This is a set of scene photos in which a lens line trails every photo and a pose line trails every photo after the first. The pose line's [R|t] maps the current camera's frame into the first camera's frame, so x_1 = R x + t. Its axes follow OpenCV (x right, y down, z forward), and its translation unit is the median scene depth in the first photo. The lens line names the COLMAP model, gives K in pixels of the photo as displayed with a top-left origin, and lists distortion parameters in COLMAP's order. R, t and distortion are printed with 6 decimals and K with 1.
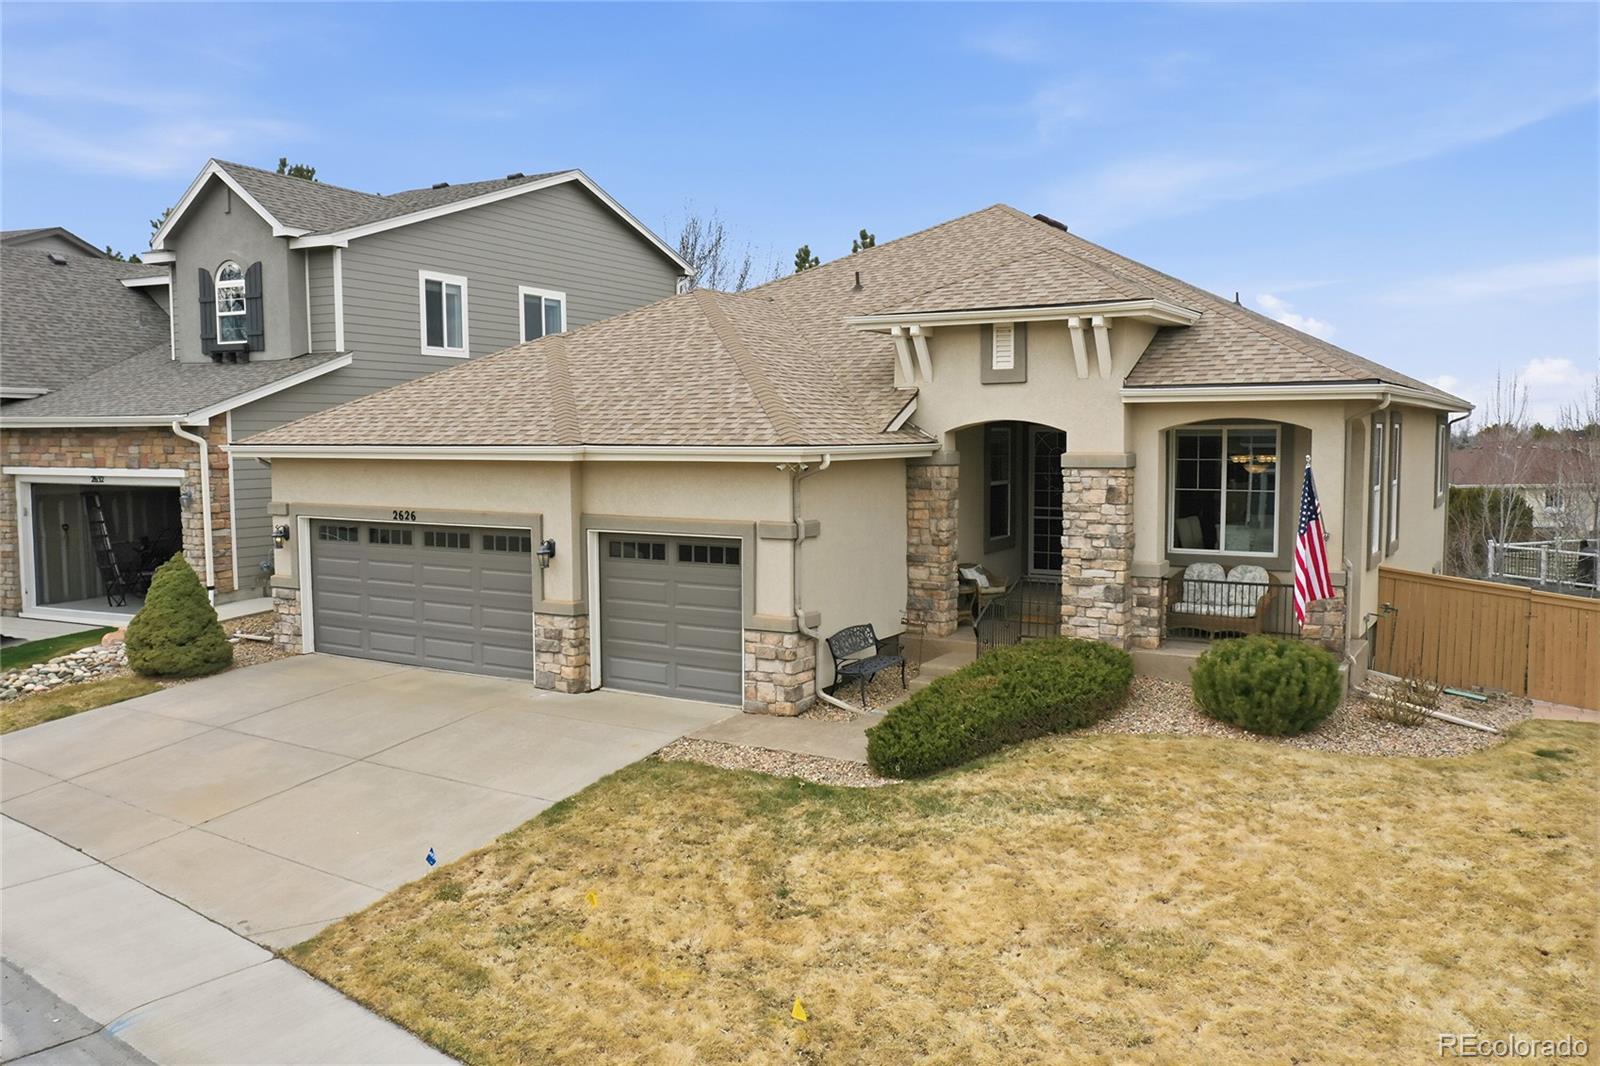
lens RADIAL K [[1258.4, 0, 799.9], [0, 1258.4, 526.0], [0, 0, 1]] dist [-0.038912, 0.008591]
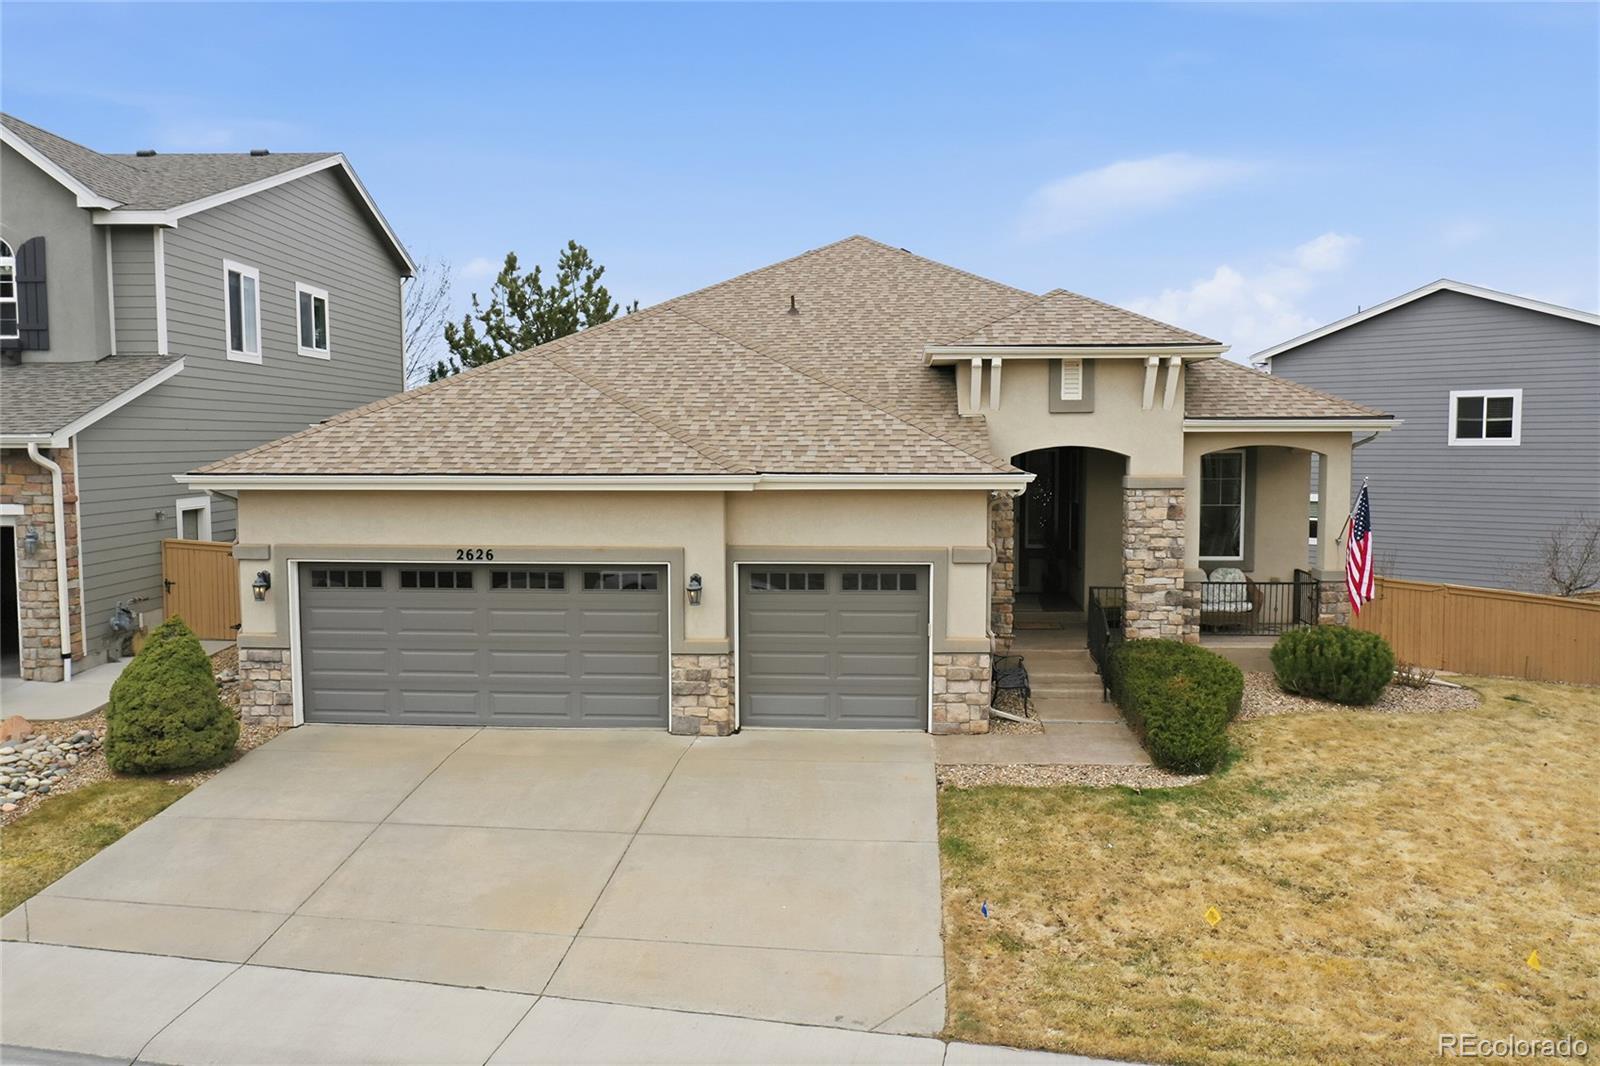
lens RADIAL K [[1258.4, 0, 798.2], [0, 1258.4, 525.7], [0, 0, 1]] dist [-0.038912, 0.008591]
pose [[0.885853, -0.029713, 0.463014, -0.567130], [0.032228, 0.999477, 0.002481, -0.025260], [-0.462846, 0.012724, 0.886347, 0.136701]]
